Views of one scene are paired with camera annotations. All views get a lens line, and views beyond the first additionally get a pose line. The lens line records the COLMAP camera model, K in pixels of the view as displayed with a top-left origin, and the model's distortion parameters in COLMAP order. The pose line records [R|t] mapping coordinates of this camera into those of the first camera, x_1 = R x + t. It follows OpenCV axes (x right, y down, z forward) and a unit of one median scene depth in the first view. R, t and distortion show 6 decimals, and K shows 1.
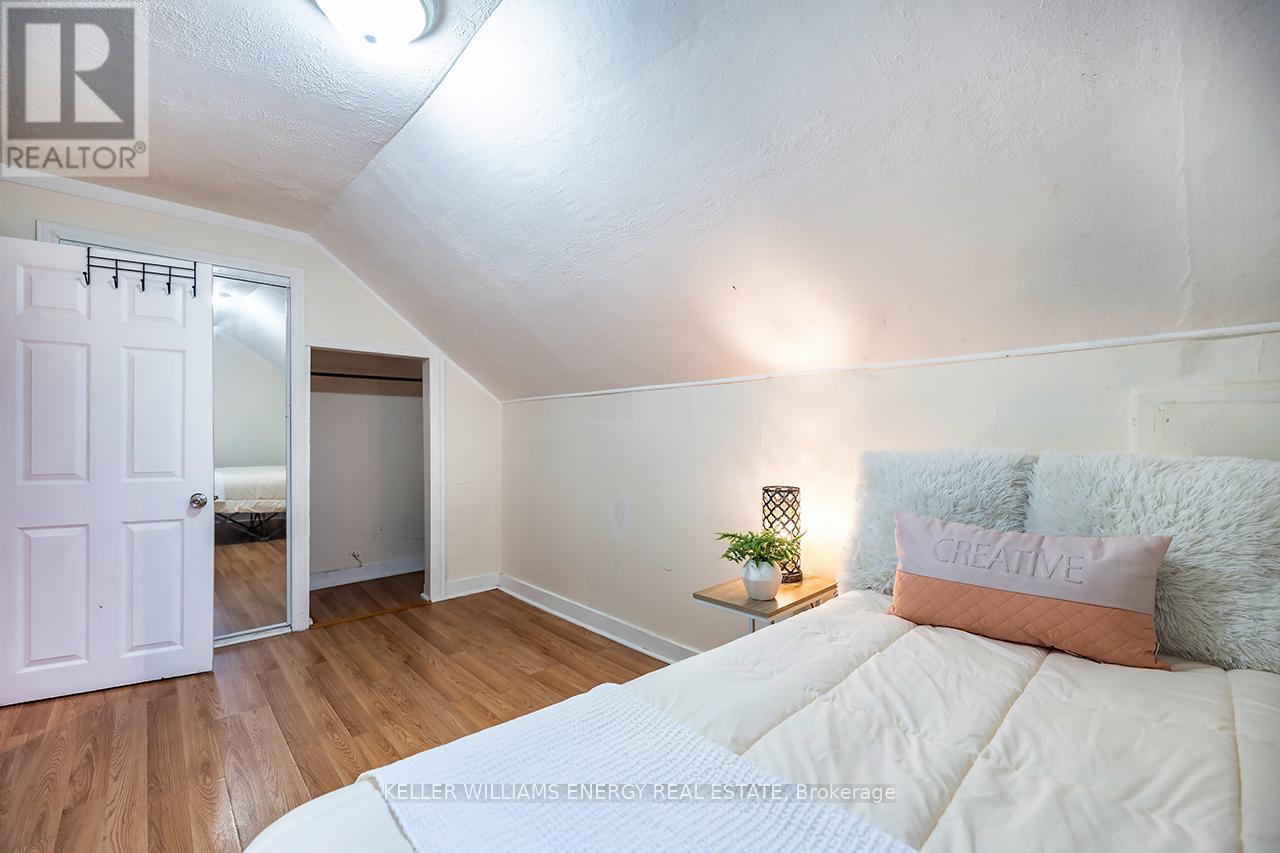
lens RADIAL K [[527.3, 0, 641.9], [0, 527.3, 432.9], [0, 0, 1]] dist [0.001563, 0.000136]
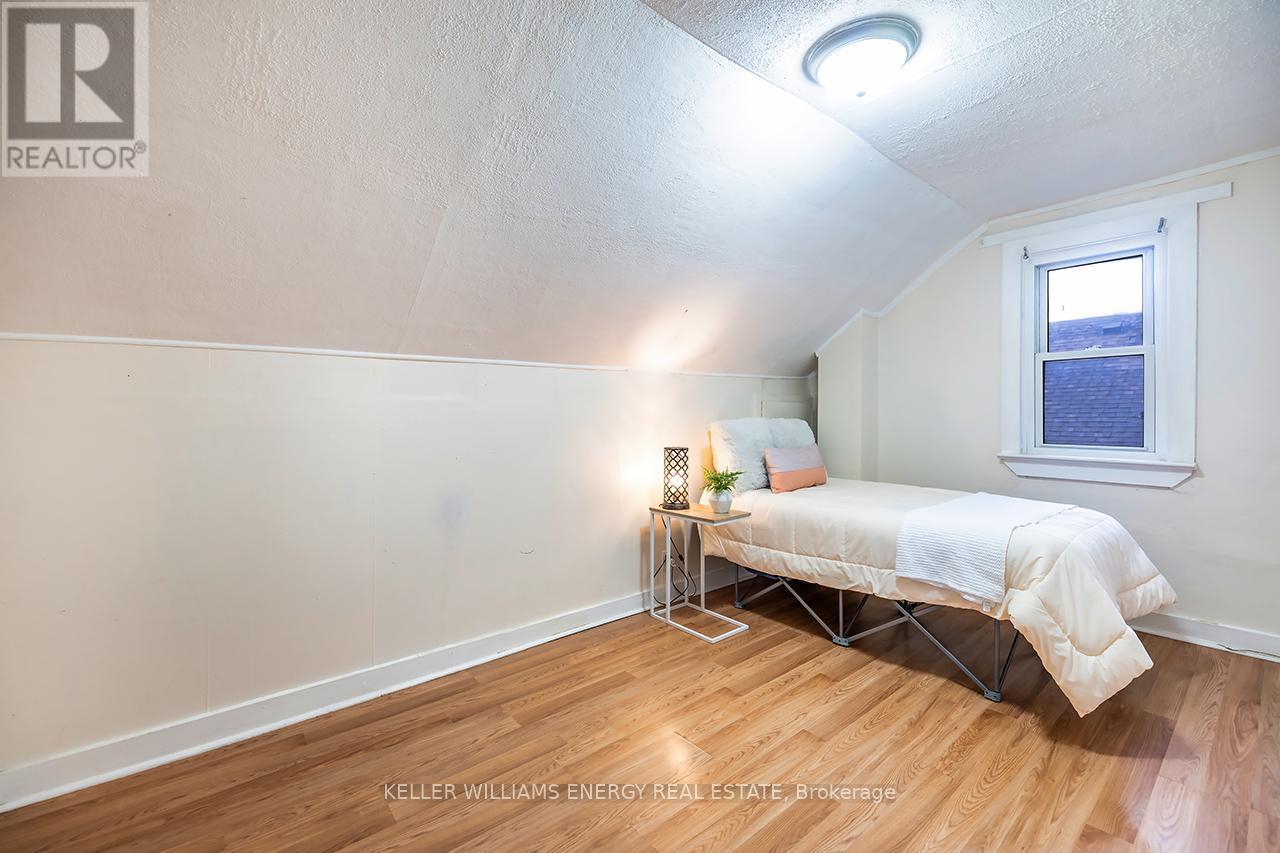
lens RADIAL K [[527.3, 0, 641.5], [0, 527.3, 416.5], [0, 0, 1]] dist [0.001563, 0.000136]
pose [[0.065261, -0.001780, 0.997867, -0.943350], [0.001864, 0.999997, 0.001662, 0.009208], [-0.997866, 0.001752, 0.065264, 0.760063]]
